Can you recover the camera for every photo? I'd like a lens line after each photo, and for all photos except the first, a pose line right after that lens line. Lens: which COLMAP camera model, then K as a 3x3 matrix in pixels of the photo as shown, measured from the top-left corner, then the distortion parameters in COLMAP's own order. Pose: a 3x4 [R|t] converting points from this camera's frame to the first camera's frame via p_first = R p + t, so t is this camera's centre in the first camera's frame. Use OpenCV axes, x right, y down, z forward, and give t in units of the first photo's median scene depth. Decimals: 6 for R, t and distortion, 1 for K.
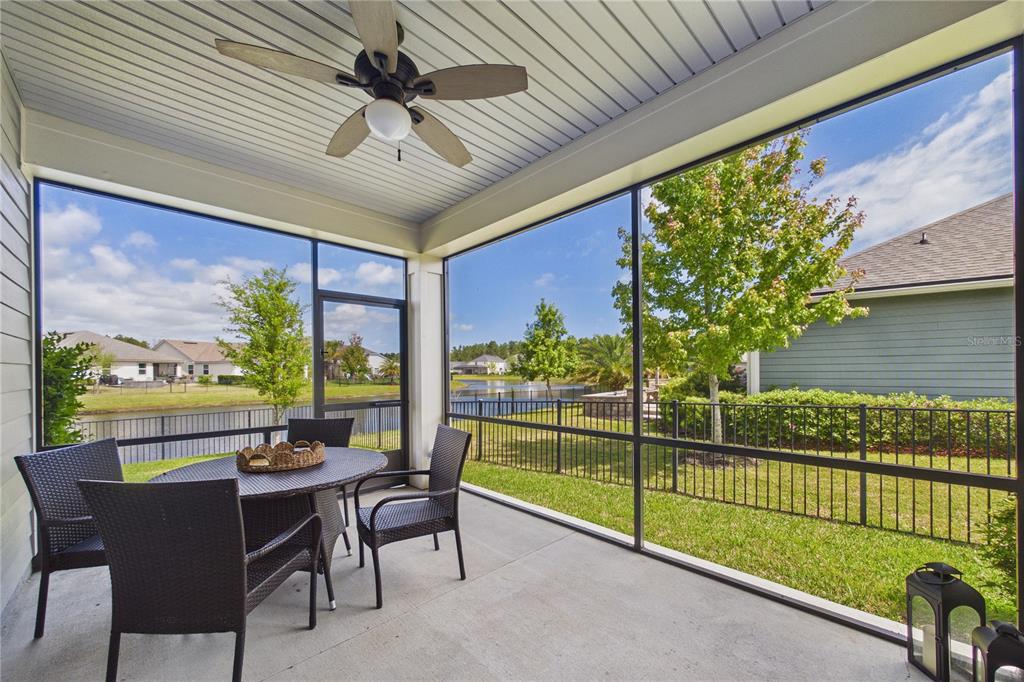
lens RADIAL K [[391.9, 0, 511.9], [0, 391.9, 374.6], [0, 0, 1]] dist [0.000262, 0.000107]
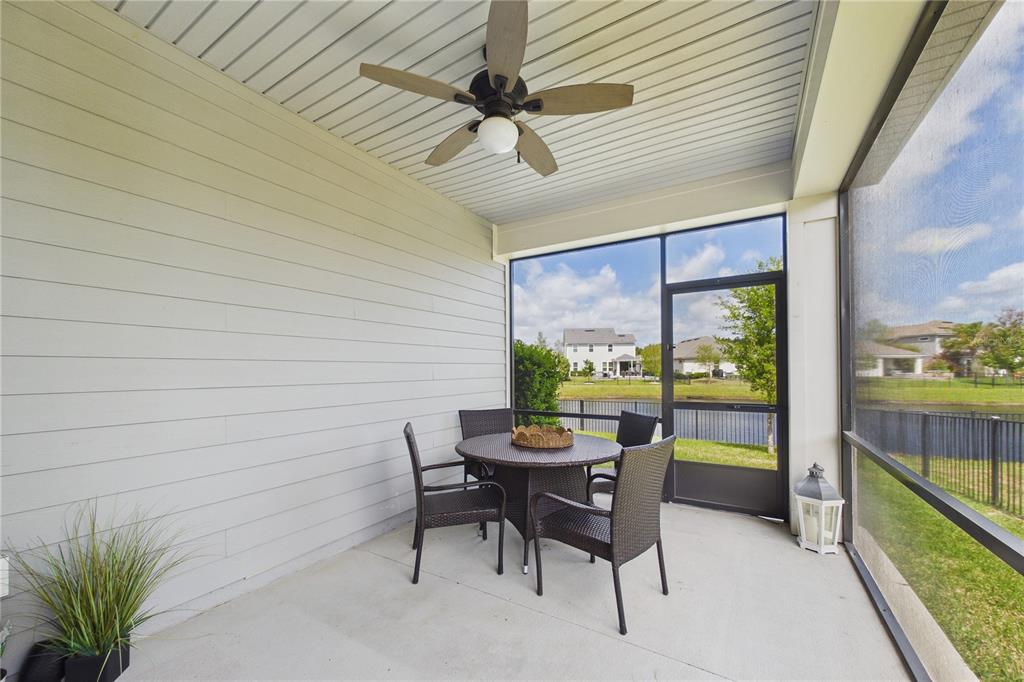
lens RADIAL K [[397.1, 0, 512.8], [0, 397.1, 368.8], [0, 0, 1]] dist [0.003088, 0.000315]
pose [[0.260139, 0.003609, -0.965564, 0.367044], [-0.005718, 0.999981, 0.002197, -0.003192], [0.965554, 0.004949, 0.260155, 0.358933]]
